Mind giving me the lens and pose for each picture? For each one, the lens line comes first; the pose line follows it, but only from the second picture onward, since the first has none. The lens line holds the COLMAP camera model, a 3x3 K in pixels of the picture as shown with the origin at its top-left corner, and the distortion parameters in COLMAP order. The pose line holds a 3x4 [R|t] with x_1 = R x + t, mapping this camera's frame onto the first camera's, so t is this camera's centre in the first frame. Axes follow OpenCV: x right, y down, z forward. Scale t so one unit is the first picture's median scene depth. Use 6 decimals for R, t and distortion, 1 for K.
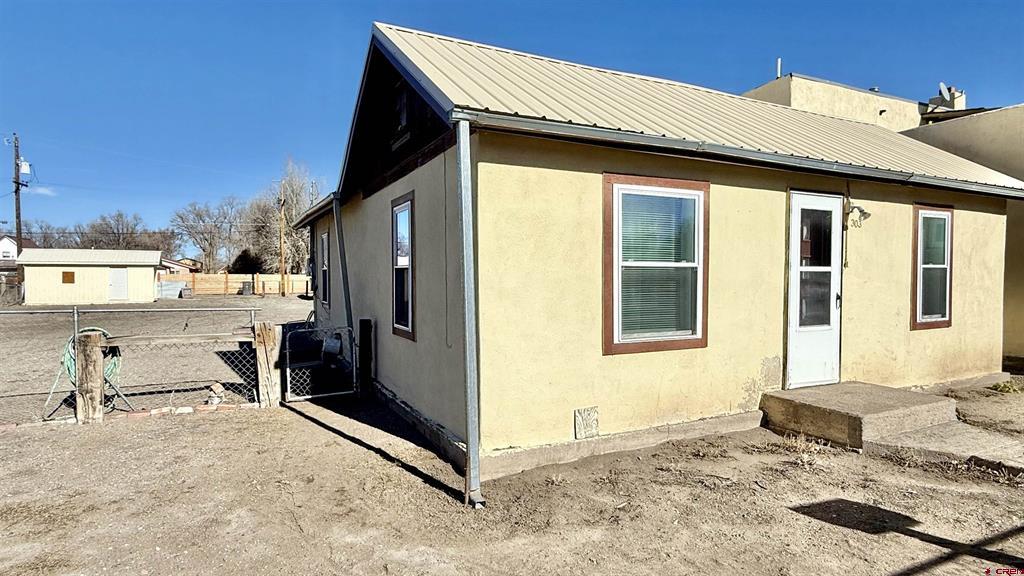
lens RADIAL K [[559.0, 0, 512.0], [0, 559.0, 288.0], [0, 0, 1]] dist [0.001674, -0.000128]
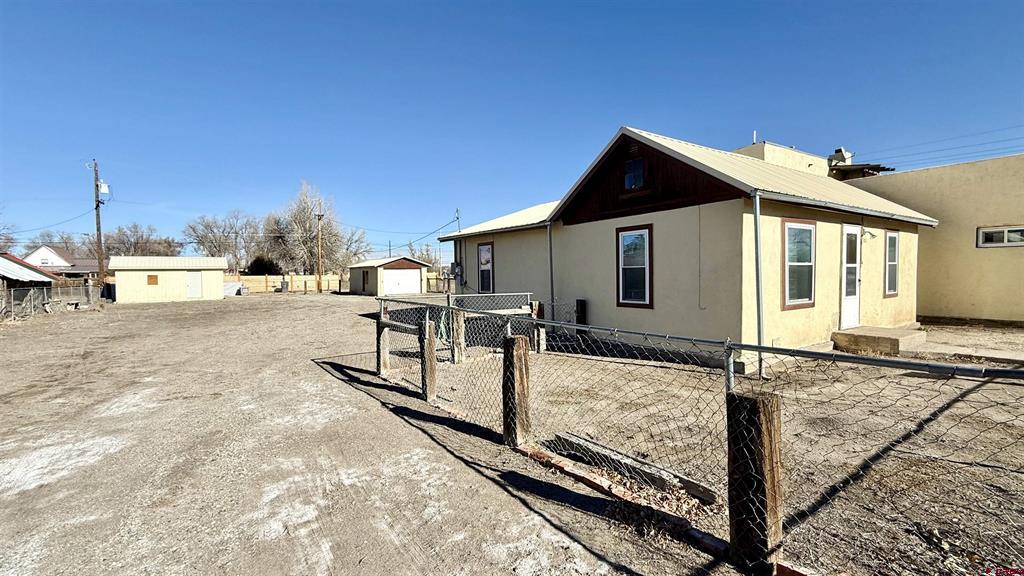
lens RADIAL K [[448.5, 0, 512.0], [0, 448.5, 288.0], [0, 0, 1]] dist [-0.000087, 0.000148]
pose [[0.992196, -0.017476, 0.123459, -0.732383], [0.016278, 0.999810, 0.010705, 0.006504], [-0.123623, -0.008612, 0.992292, -0.328337]]
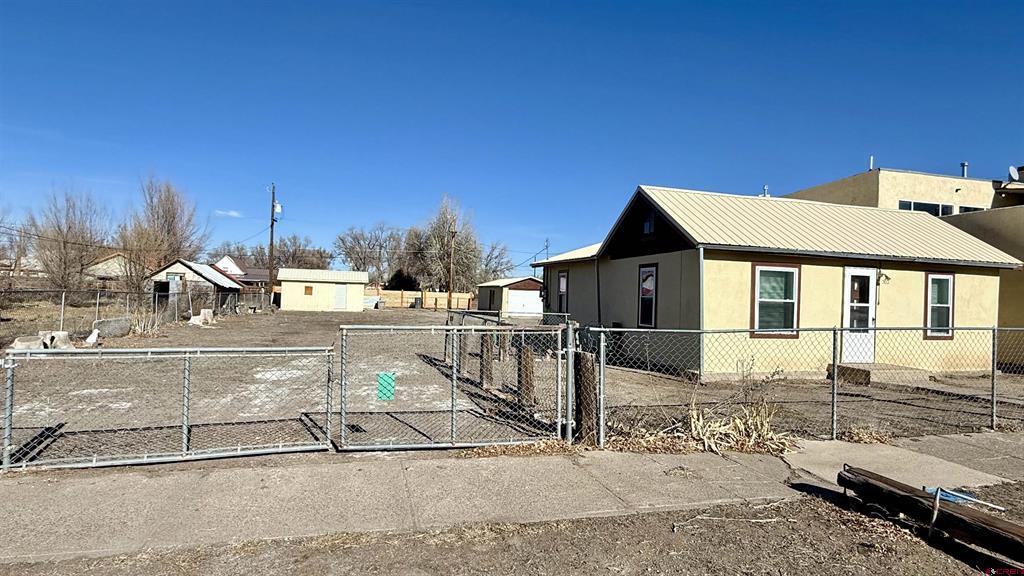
lens RADIAL K [[559.0, 0, 512.0], [0, 559.0, 288.0], [0, 0, 1]] dist [0.001674, -0.000128]
pose [[0.980789, 0.029404, -0.192844, -0.287803], [-0.036794, 0.998715, -0.034851, 0.021291], [0.191571, 0.041277, 0.980610, -1.172802]]
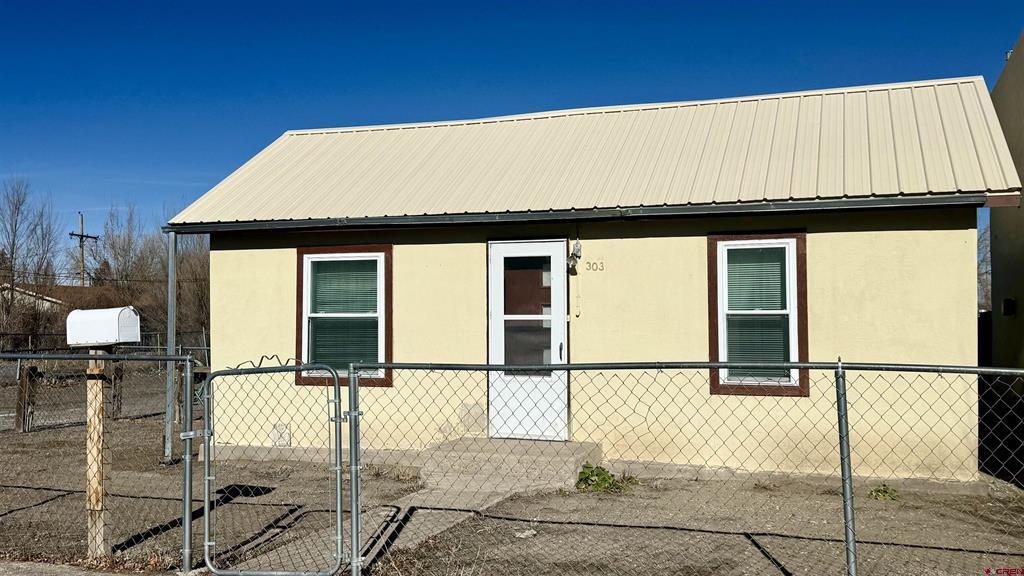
lens RADIAL K [[943.3, 0, 512.0], [0, 943.3, 288.0], [0, 0, 1]] dist [0.194386, -0.349880]
pose [[0.692105, -0.026104, -0.721324, 1.641685], [-0.015621, 0.998570, -0.051126, -0.000696], [0.721627, 0.046653, 0.690708, -0.148331]]
